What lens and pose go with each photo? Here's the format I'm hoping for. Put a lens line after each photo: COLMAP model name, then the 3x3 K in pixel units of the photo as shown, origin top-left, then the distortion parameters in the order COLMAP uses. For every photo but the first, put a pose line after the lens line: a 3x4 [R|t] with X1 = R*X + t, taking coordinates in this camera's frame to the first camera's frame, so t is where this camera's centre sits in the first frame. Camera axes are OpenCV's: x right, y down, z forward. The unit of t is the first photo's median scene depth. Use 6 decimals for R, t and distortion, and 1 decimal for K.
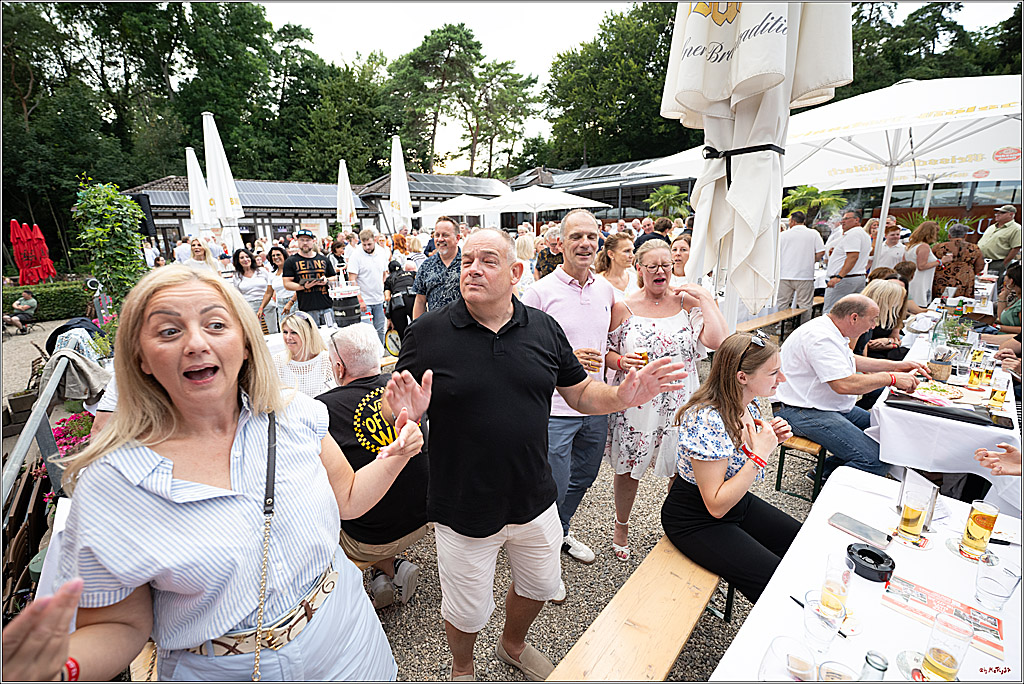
lens RADIAL K [[421.0, 0, 506.7], [0, 421.0, 339.7], [0, 0, 1]] dist [-0.022007, 0.001654]
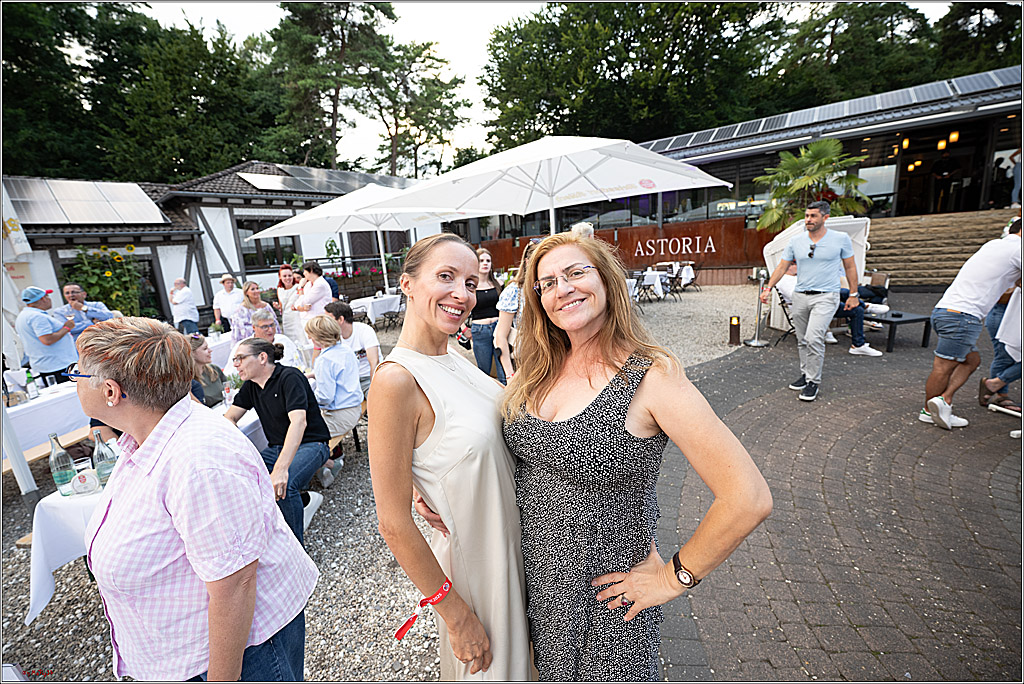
lens RADIAL K [[407.0, 0, 505.5], [0, 407.0, 338.1], [0, 0, 1]] dist [-0.024192, 0.000952]
pose [[0.984720, -0.081866, 0.153701, -0.039716], [0.089481, 0.995047, -0.043291, -0.142609], [-0.149396, 0.056383, 0.987169, 0.548279]]
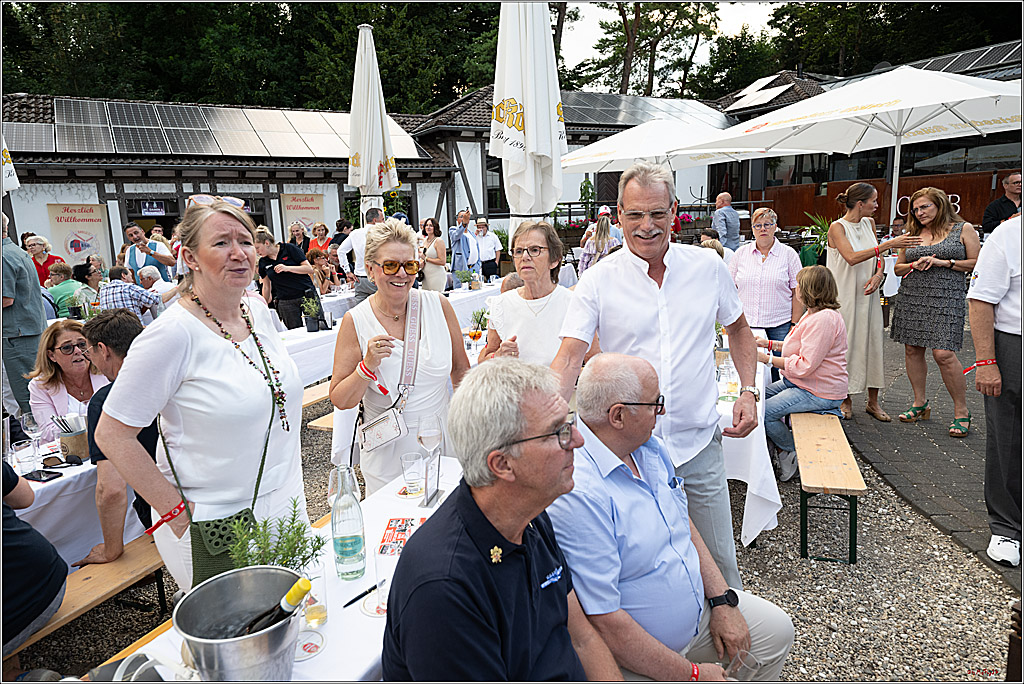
lens RADIAL K [[661.8, 0, 507.9], [0, 661.8, 338.2], [0, 0, 1]] dist [0.018668, 0.003819]
pose [[0.979264, 0.023225, -0.201252, -0.111584], [-0.035907, 0.997577, -0.059595, -0.091062], [0.199380, 0.065586, 0.977725, 0.365777]]
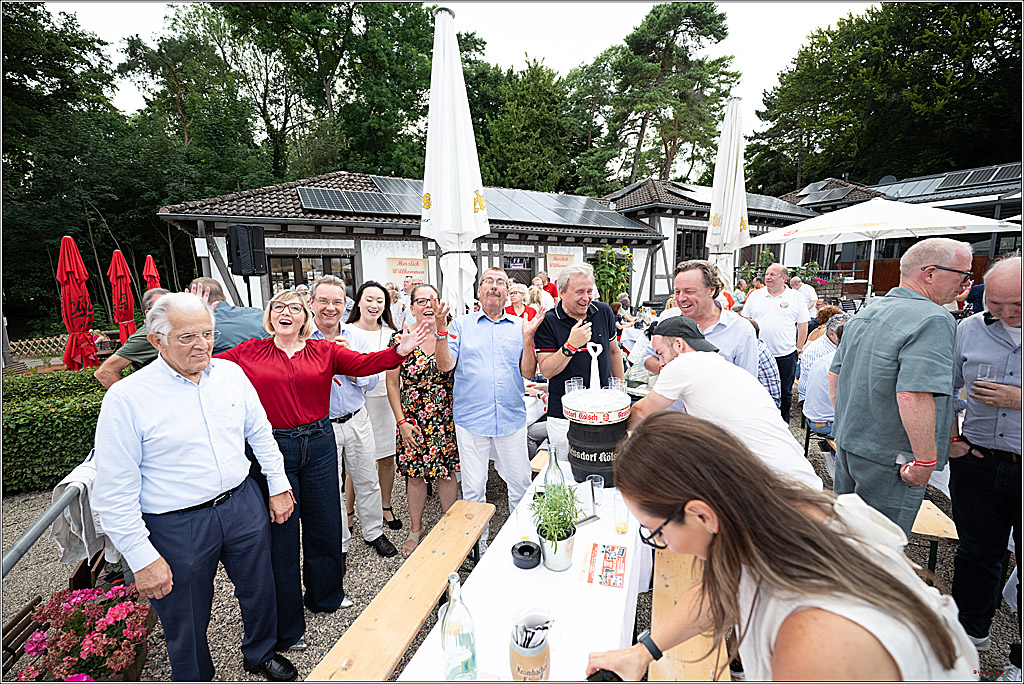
lens RADIAL K [[421.0, 0, 505.0], [0, 421.0, 341.0], [0, 0, 1]] dist [-0.022007, 0.001654]
pose [[0.975248, 0.039057, -0.217635, -0.418454], [-0.060410, 0.993893, -0.092339, -0.112028], [0.212700, 0.103200, 0.971652, 0.468560]]
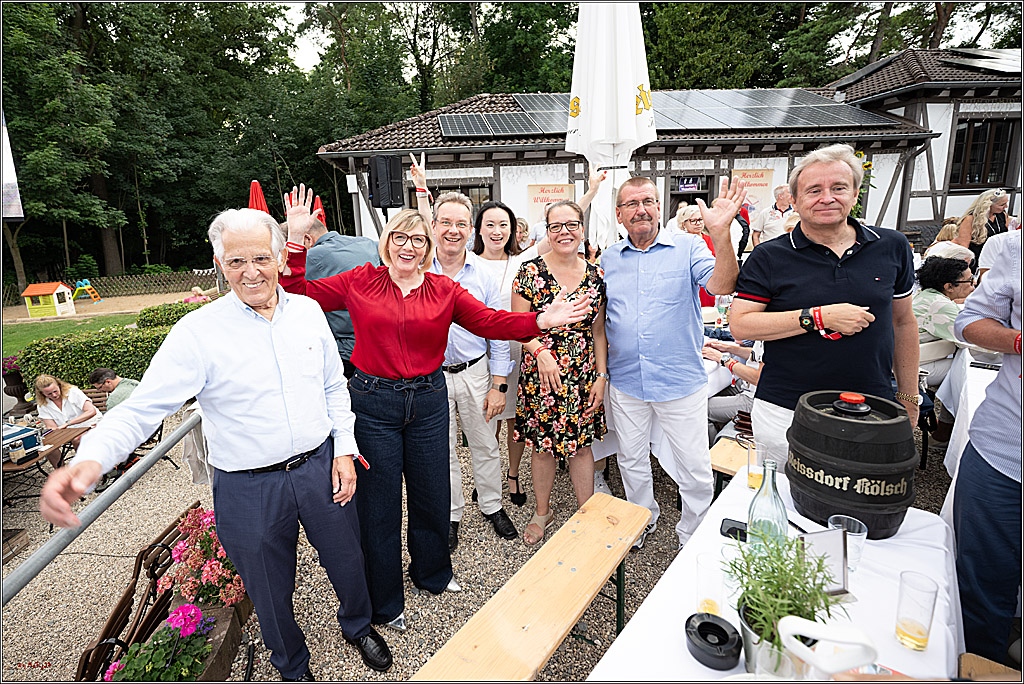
lens RADIAL K [[457.6, 0, 459.9], [0, 457.6, 309.8], [0, 0, 1]] dist [-0.022982, 0.001802]
pose [[0.800321, 0.101031, -0.590998, -0.425464], [-0.118160, 0.992947, 0.009732, -0.112931], [0.587813, 0.062044, 0.806614, 0.487382]]
